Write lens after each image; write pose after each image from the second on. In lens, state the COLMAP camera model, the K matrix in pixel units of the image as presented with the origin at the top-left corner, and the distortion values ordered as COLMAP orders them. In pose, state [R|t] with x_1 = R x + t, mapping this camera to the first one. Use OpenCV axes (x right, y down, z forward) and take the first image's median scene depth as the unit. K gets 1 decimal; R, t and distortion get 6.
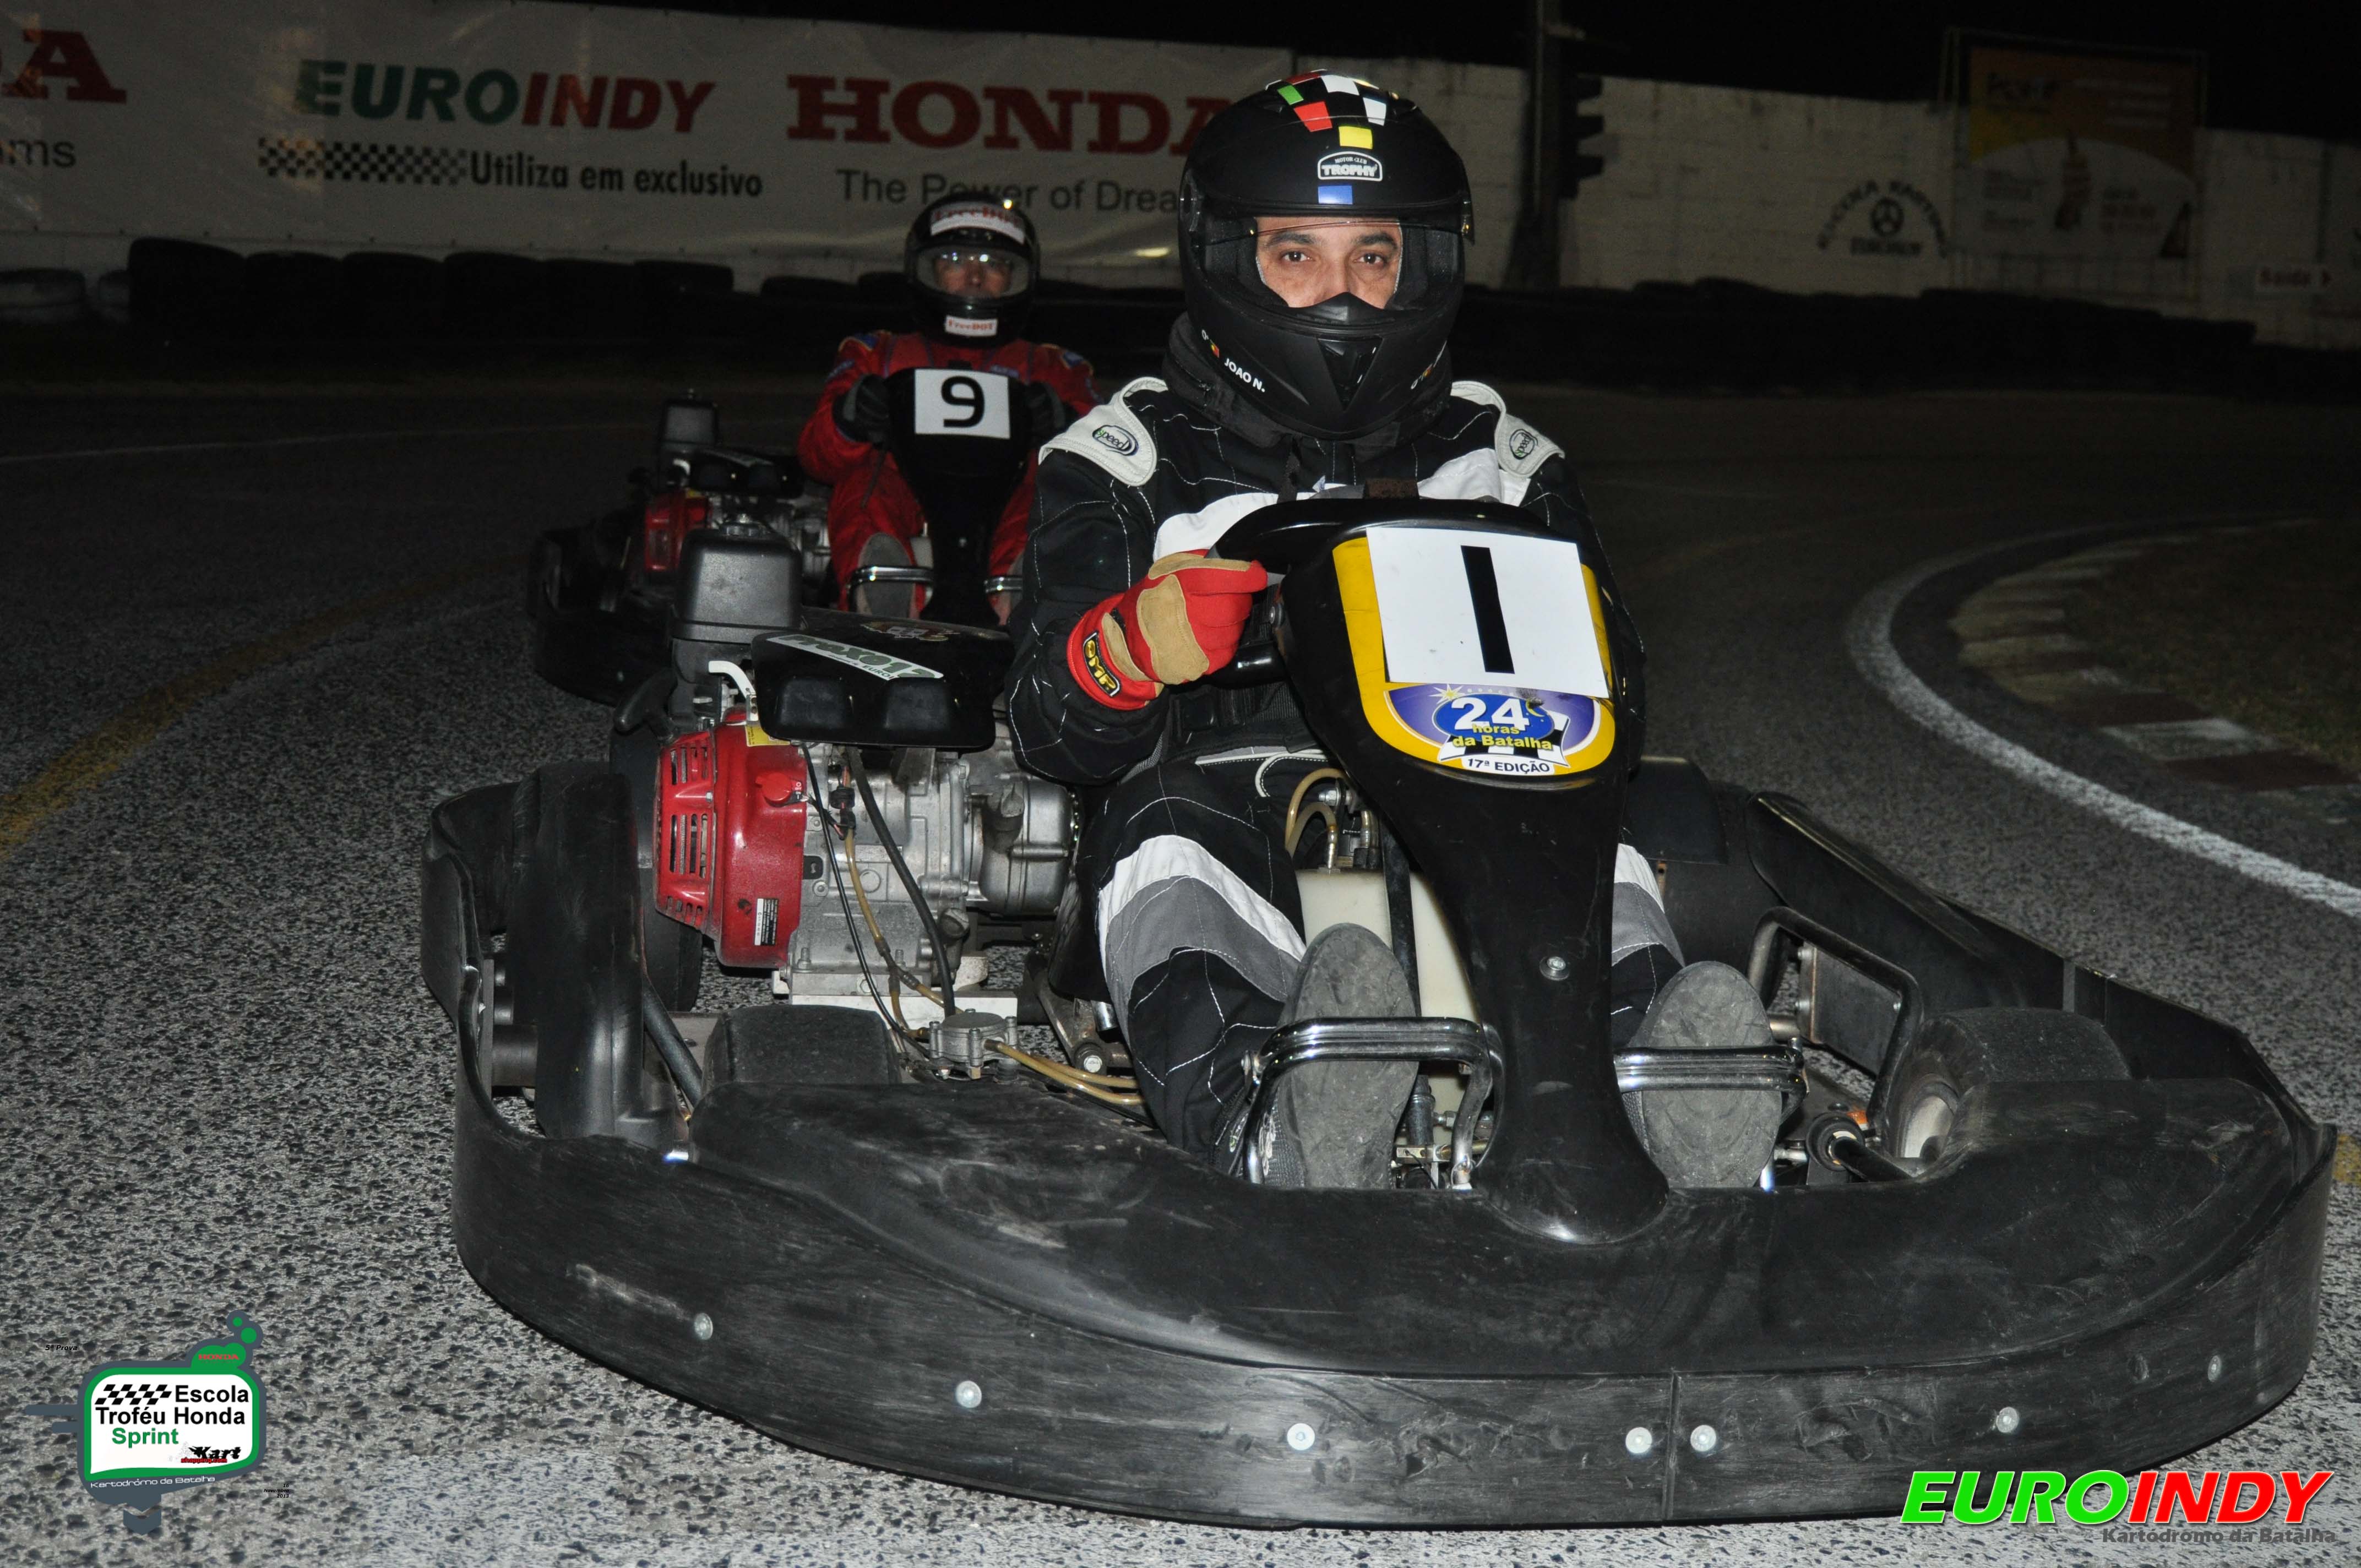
lens RADIAL K [[3406.2, 0, 1180.5], [0, 3406.2, 784.0], [0, 0, 1]] dist [-0.037510, 0.103455]
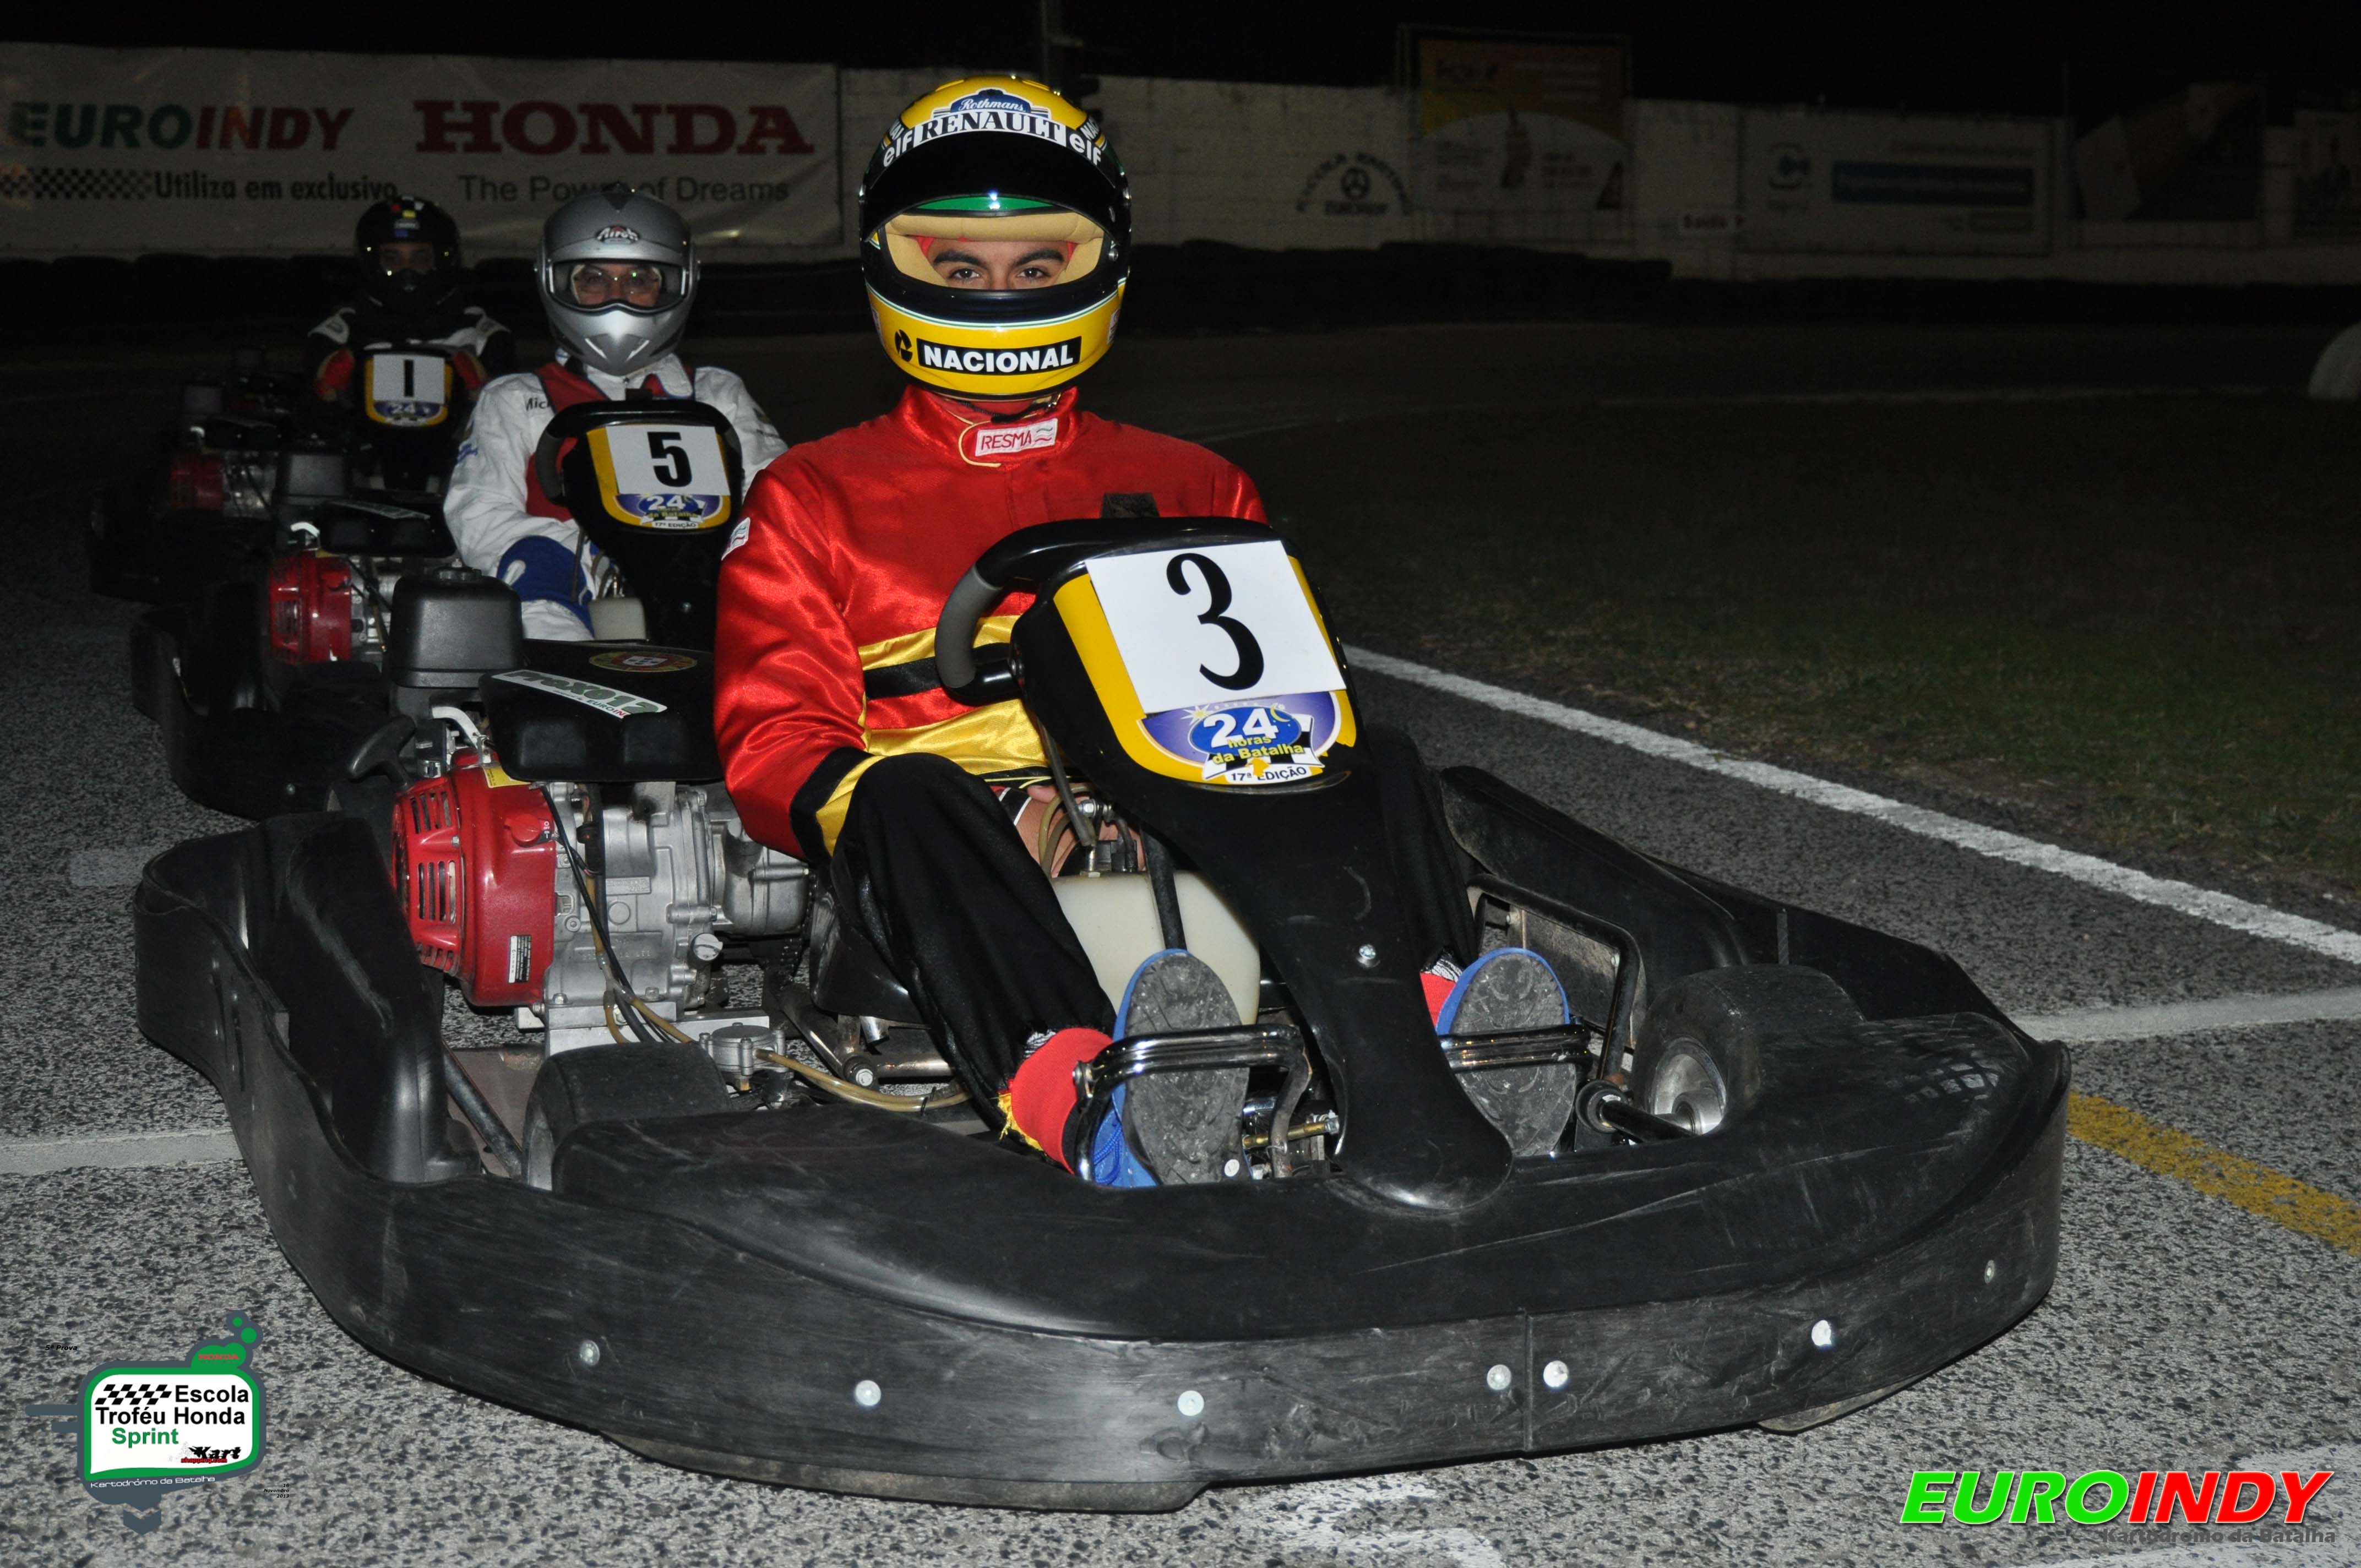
lens RADIAL K [[3611.3, 0, 1180.5], [0, 3611.3, 784.0], [0, 0, 1]] dist [-0.013647, -0.007590]
pose [[0.997226, -0.049993, 0.055136, 0.072736], [0.050965, 0.998566, -0.016358, 0.069904], [-0.054240, 0.019123, 0.998345, -0.295851]]
